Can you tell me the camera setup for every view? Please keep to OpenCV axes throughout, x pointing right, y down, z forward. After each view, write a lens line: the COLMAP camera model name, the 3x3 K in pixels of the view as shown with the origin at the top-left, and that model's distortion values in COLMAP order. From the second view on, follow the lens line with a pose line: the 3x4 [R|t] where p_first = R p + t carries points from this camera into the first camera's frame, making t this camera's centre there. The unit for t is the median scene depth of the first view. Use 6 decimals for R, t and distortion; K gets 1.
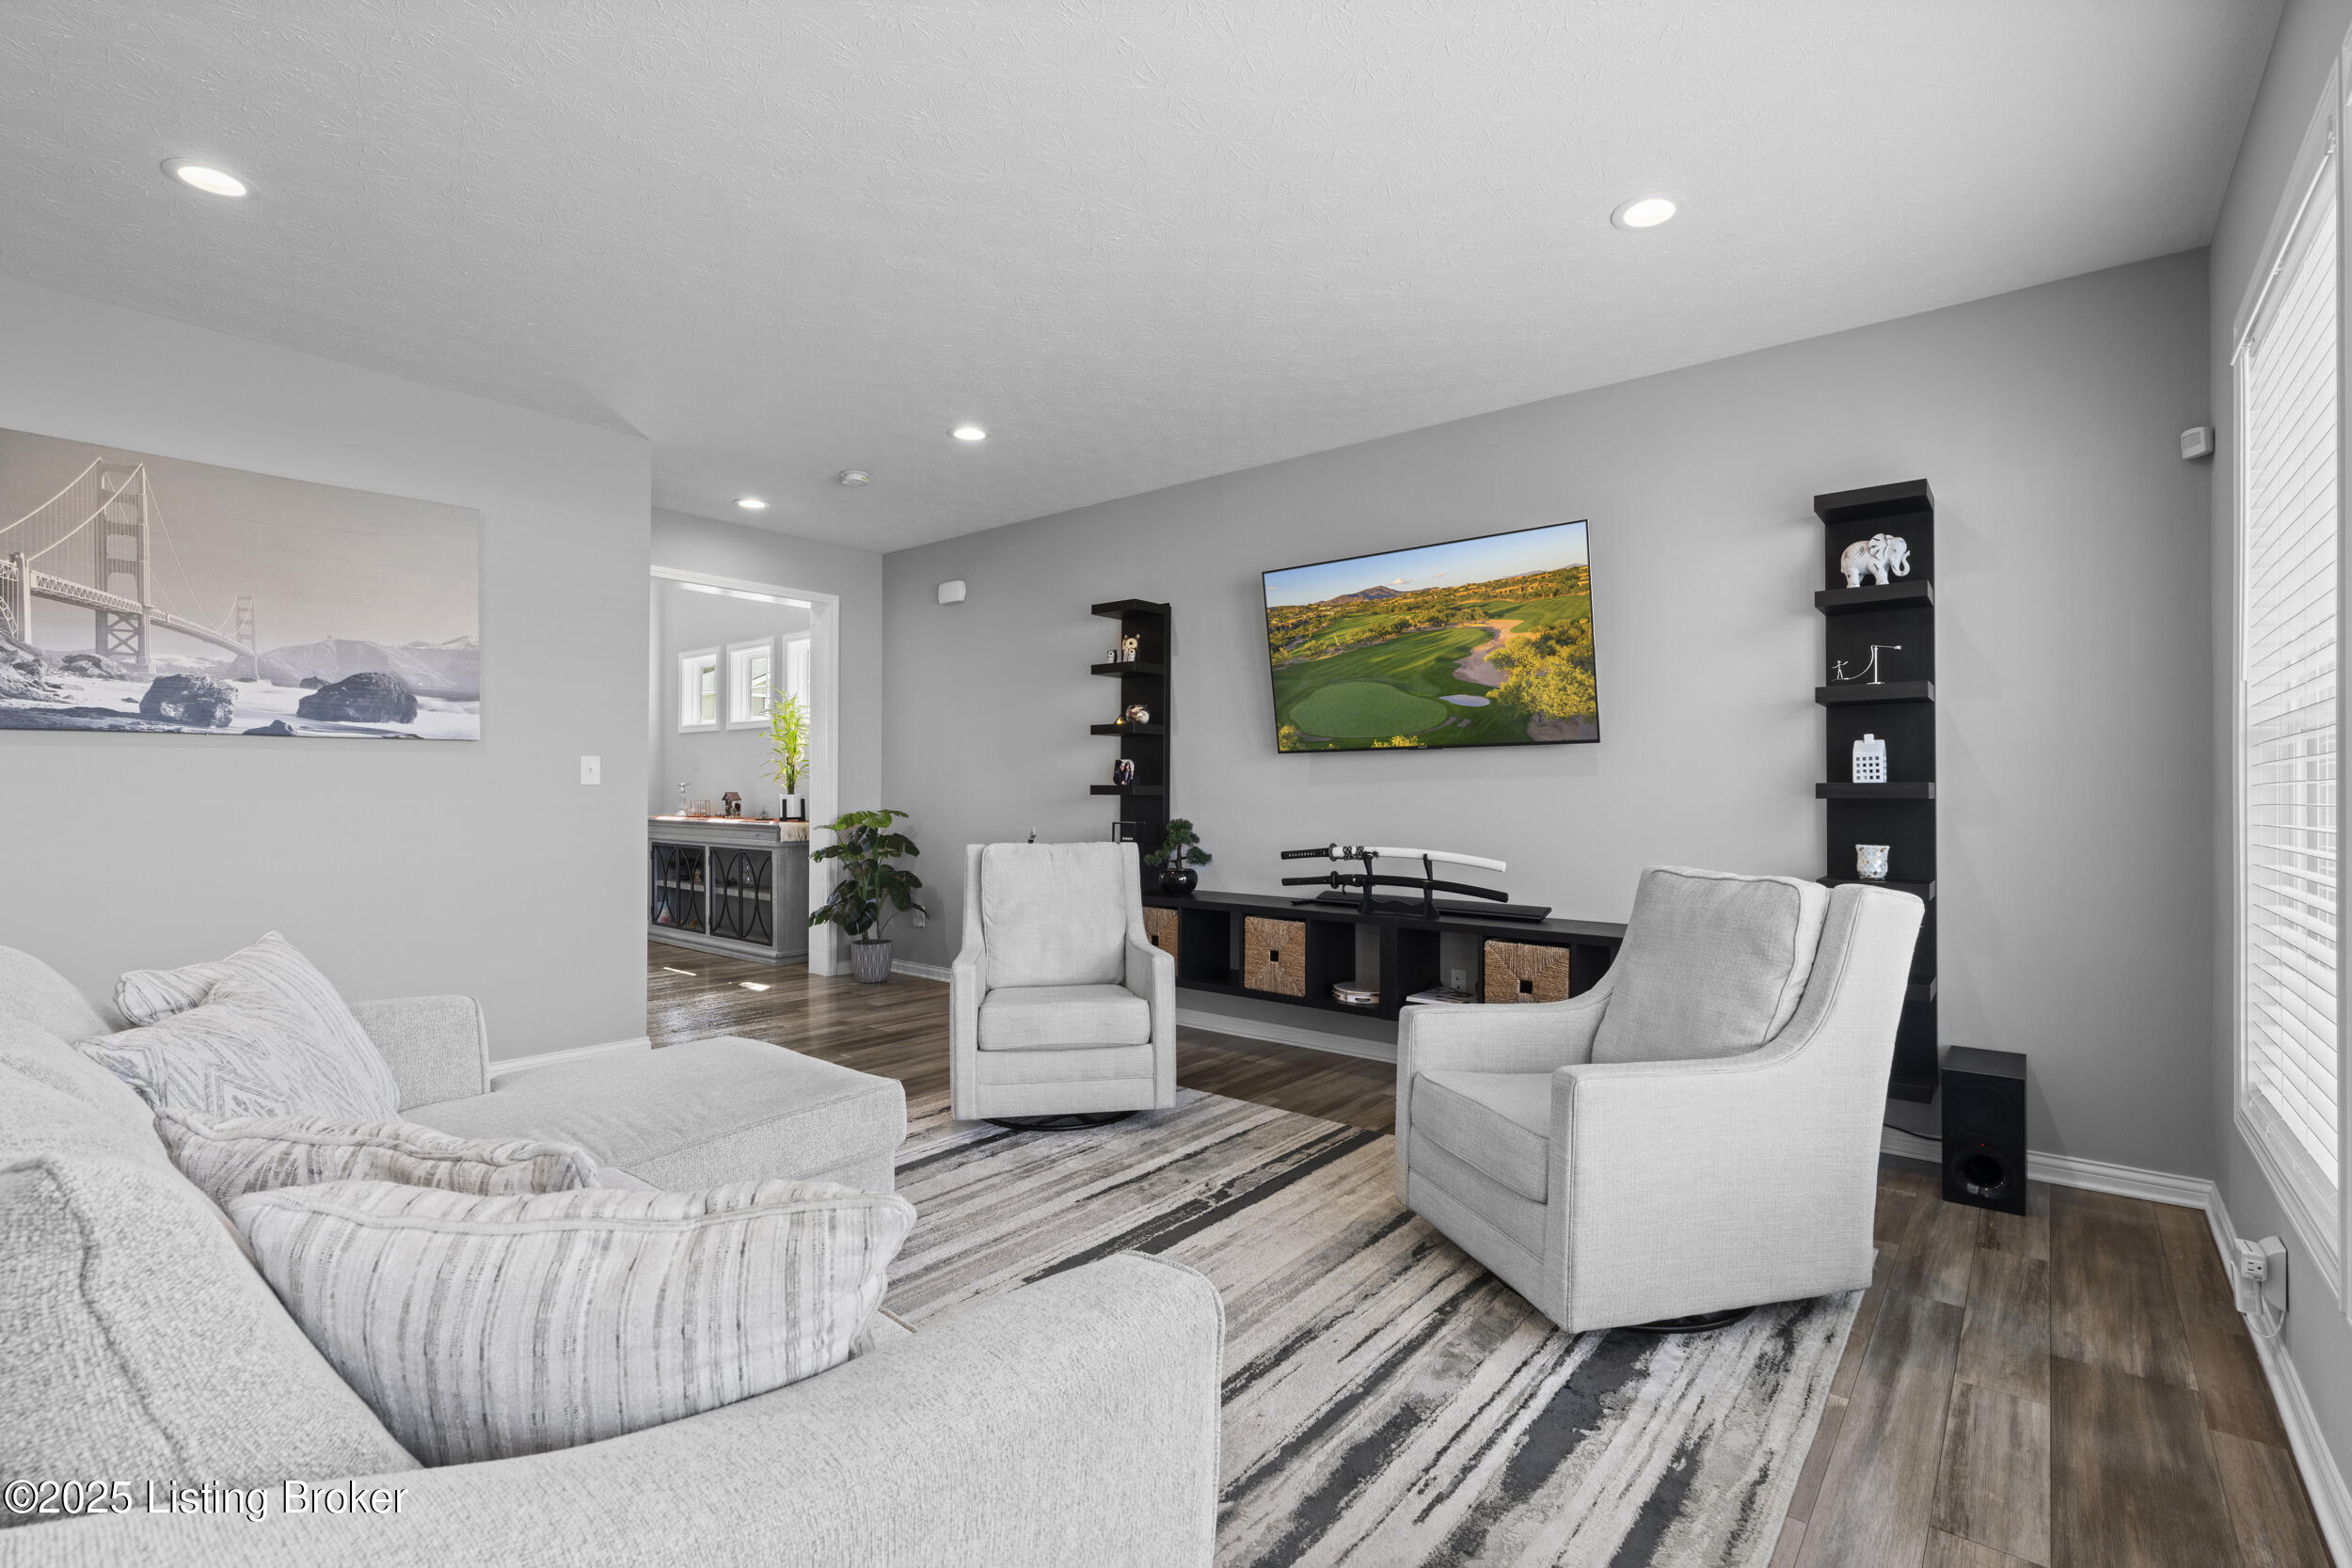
lens RADIAL K [[1047.3, 0, 1177.5], [0, 1047.3, 774.6], [0, 0, 1]] dist [0.008755, -0.000119]
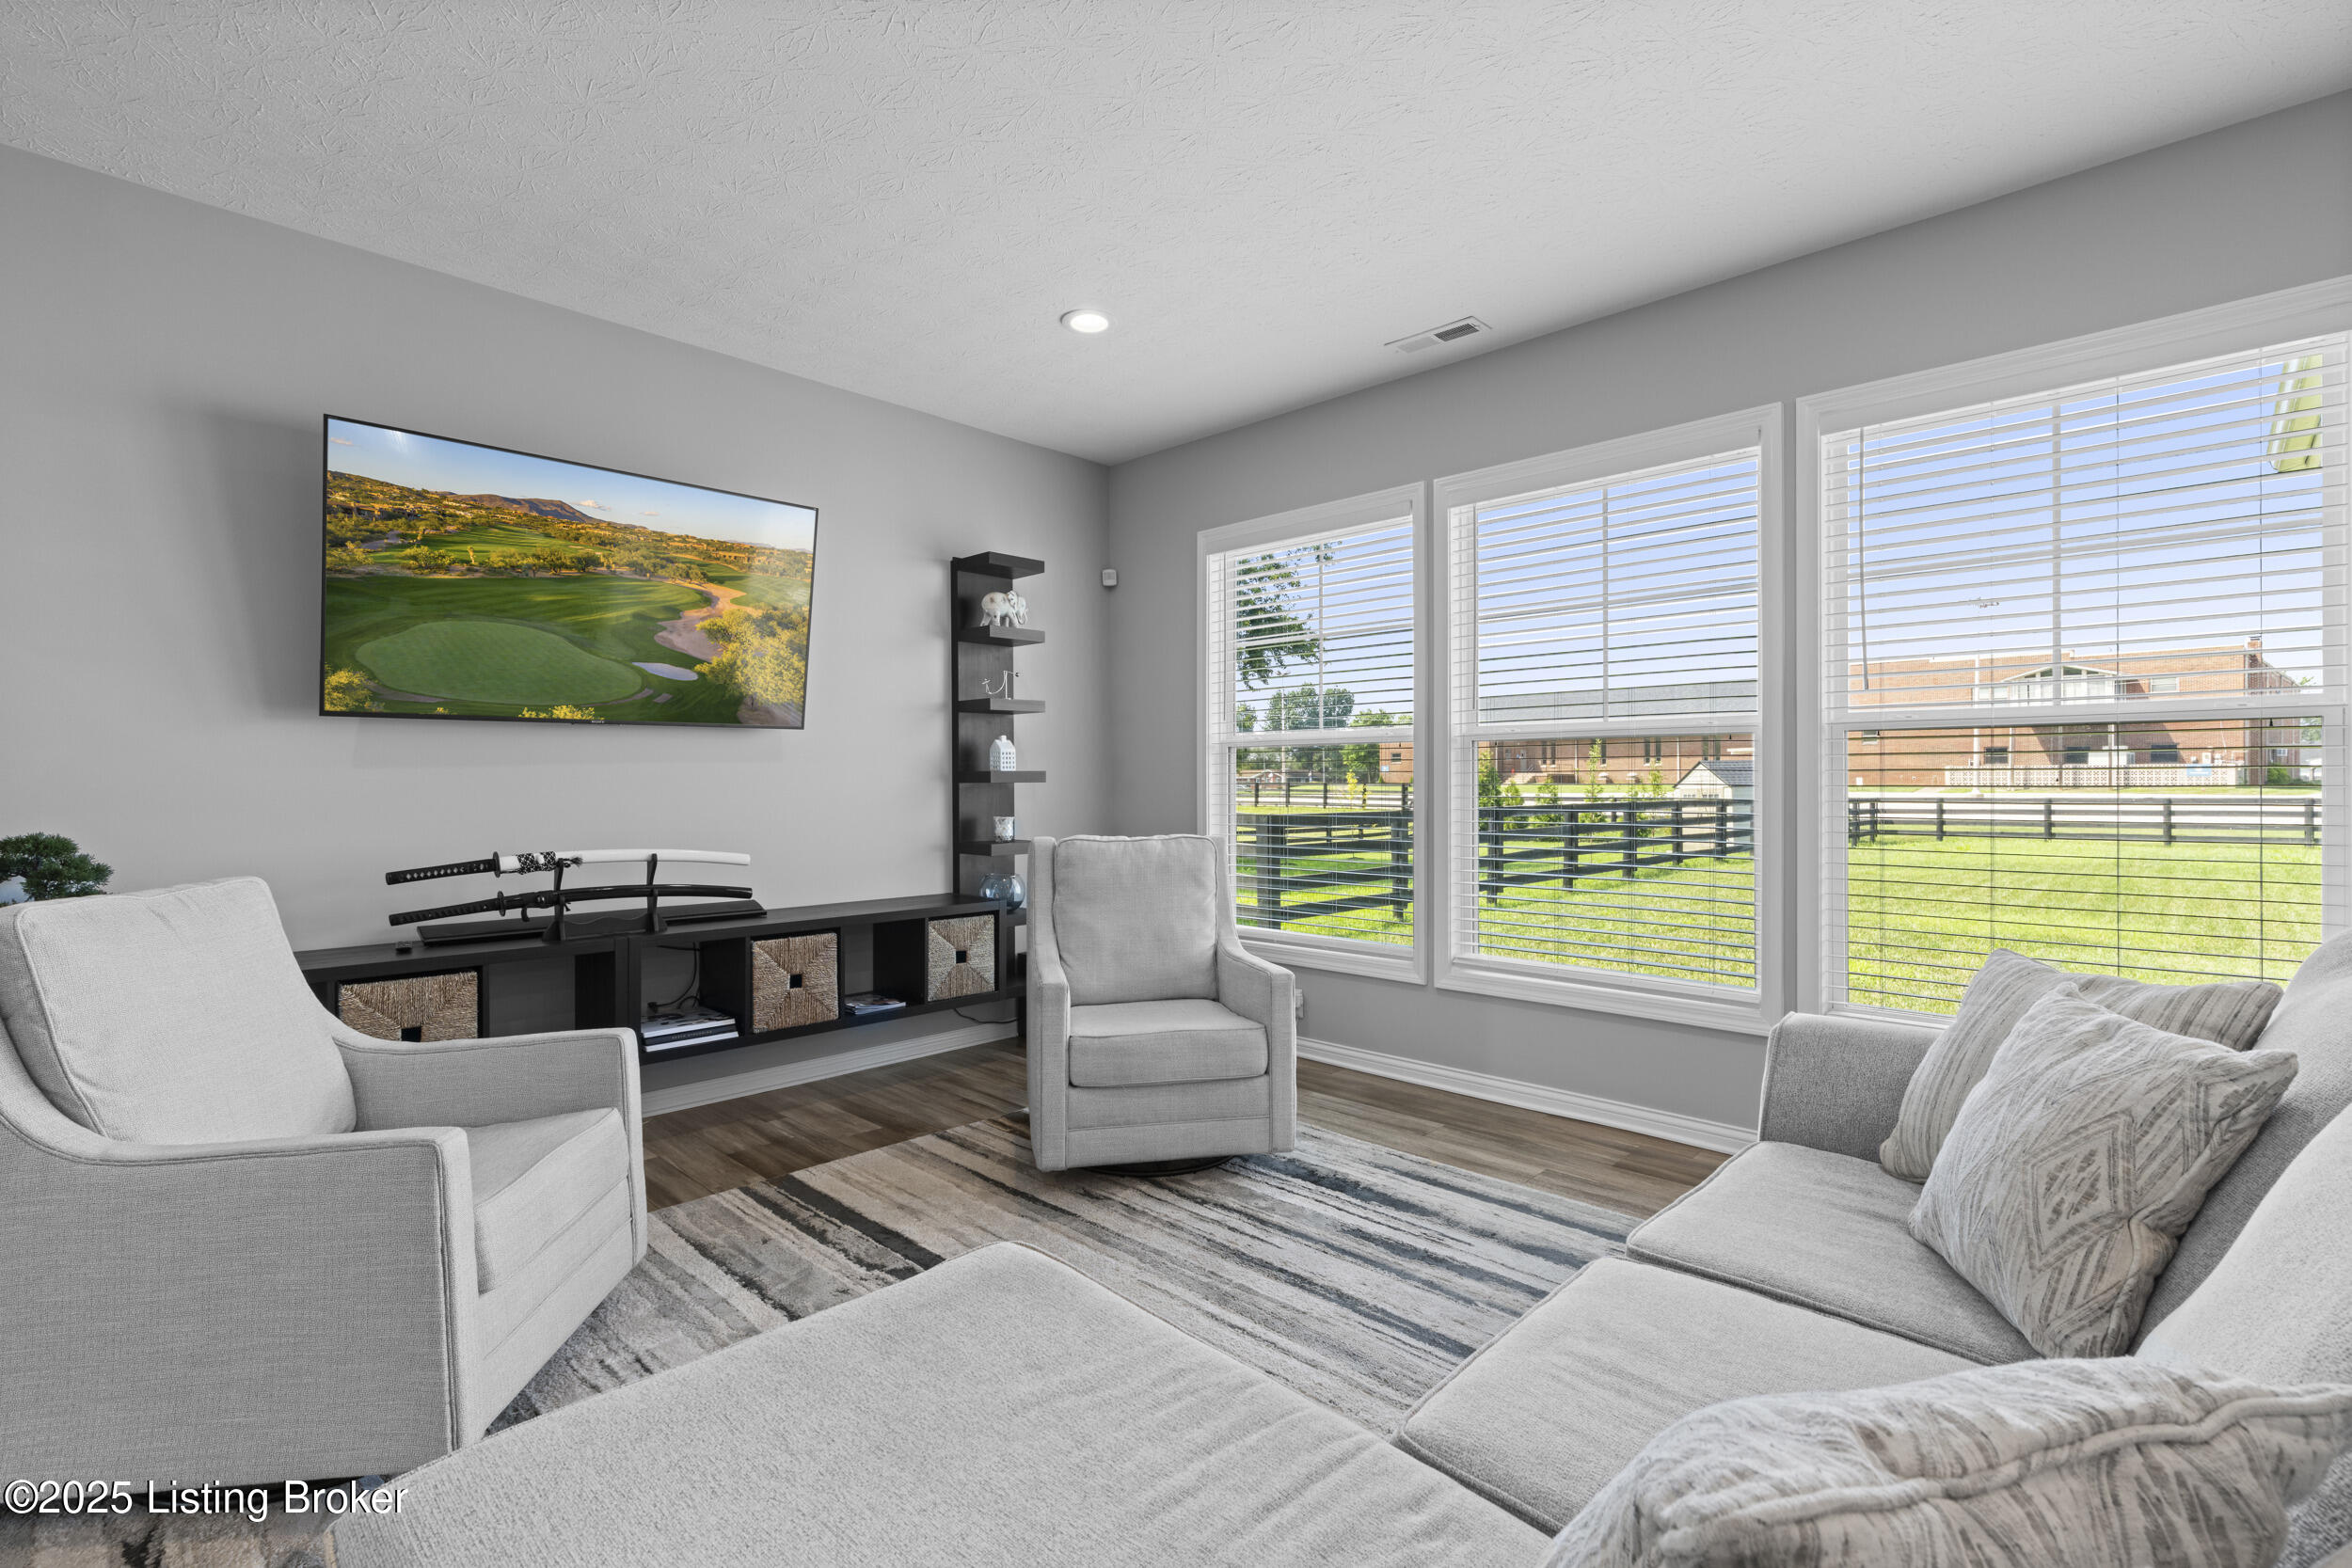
lens RADIAL K [[1046.7, 0, 1176.0], [0, 1046.7, 784.0], [0, 0, 1]] dist [0.003705, 0.000183]
pose [[0.079792, 0.000119, 0.996812, -0.564056], [-0.018871, 0.999821, 0.001392, 0.012682], [-0.996633, -0.018922, 0.079780, 0.548992]]
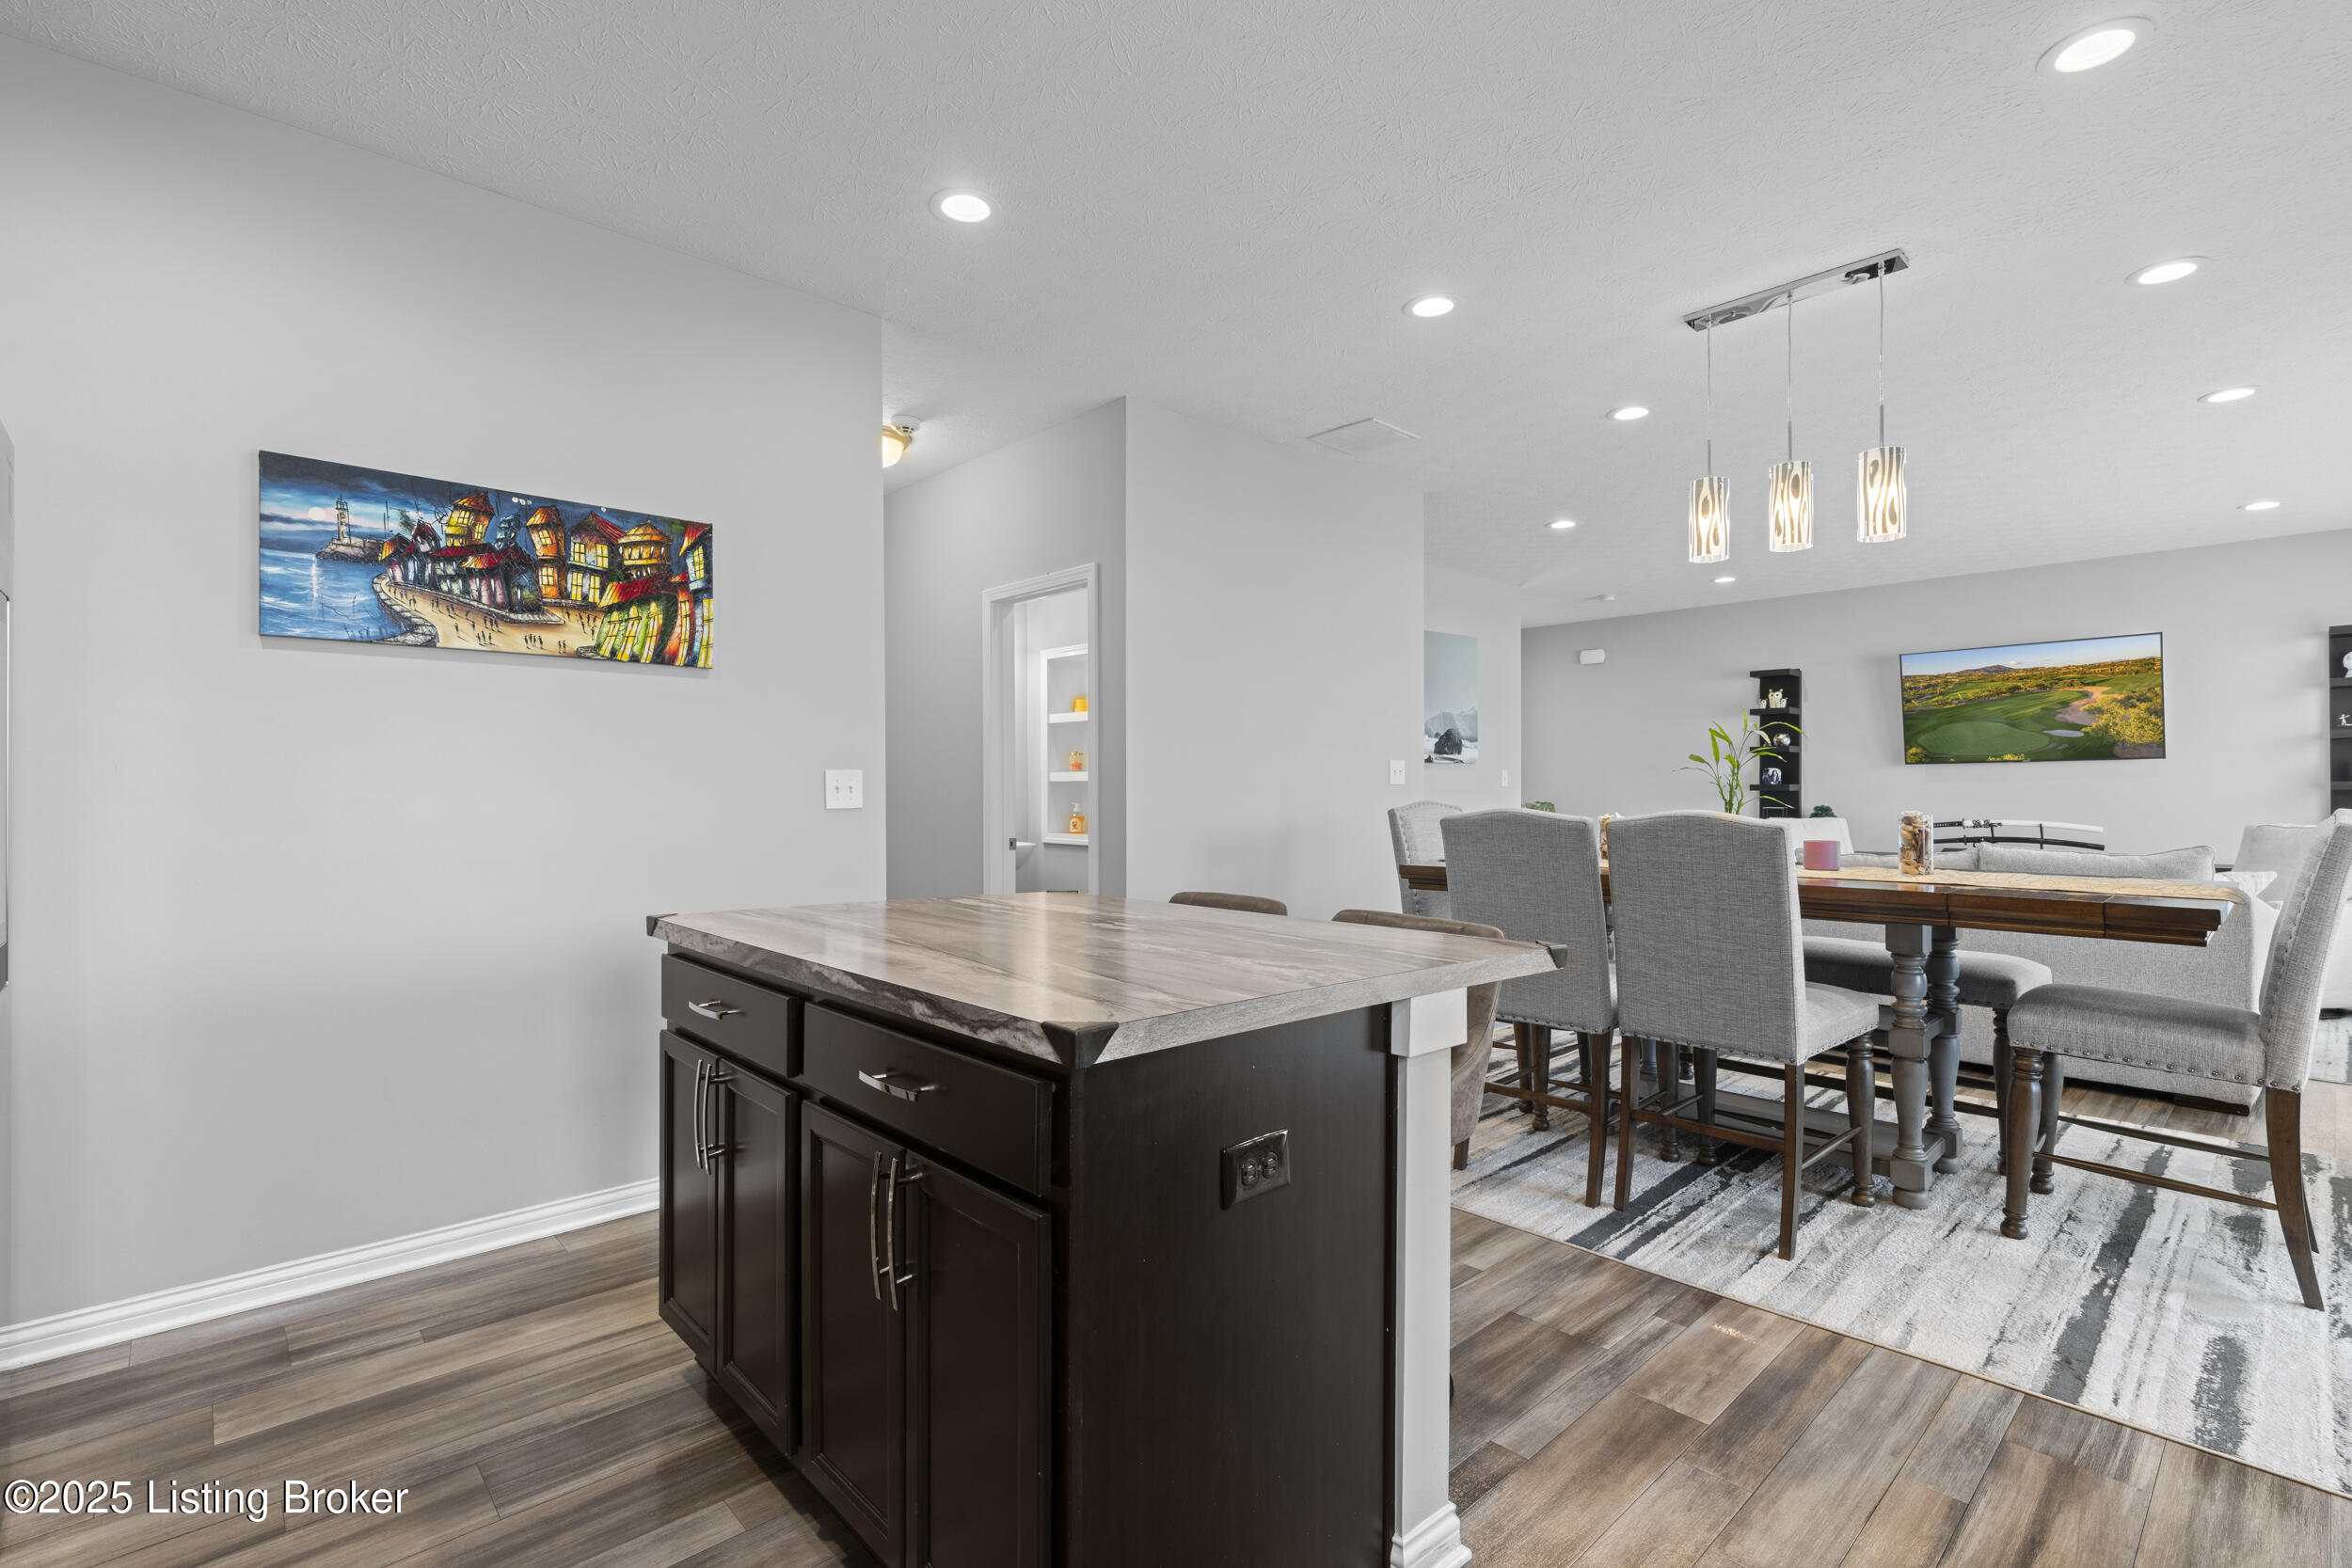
lens RADIAL K [[1079.3, 0, 1181.5], [0, 1079.3, 800.6], [0, 0, 1]] dist [0.012510, 0.000390]
pose [[0.991129, -0.005025, -0.132808, -0.958865], [0.007999, 0.999729, 0.021869, -0.012077], [0.132662, -0.022738, 0.990900, -0.993963]]
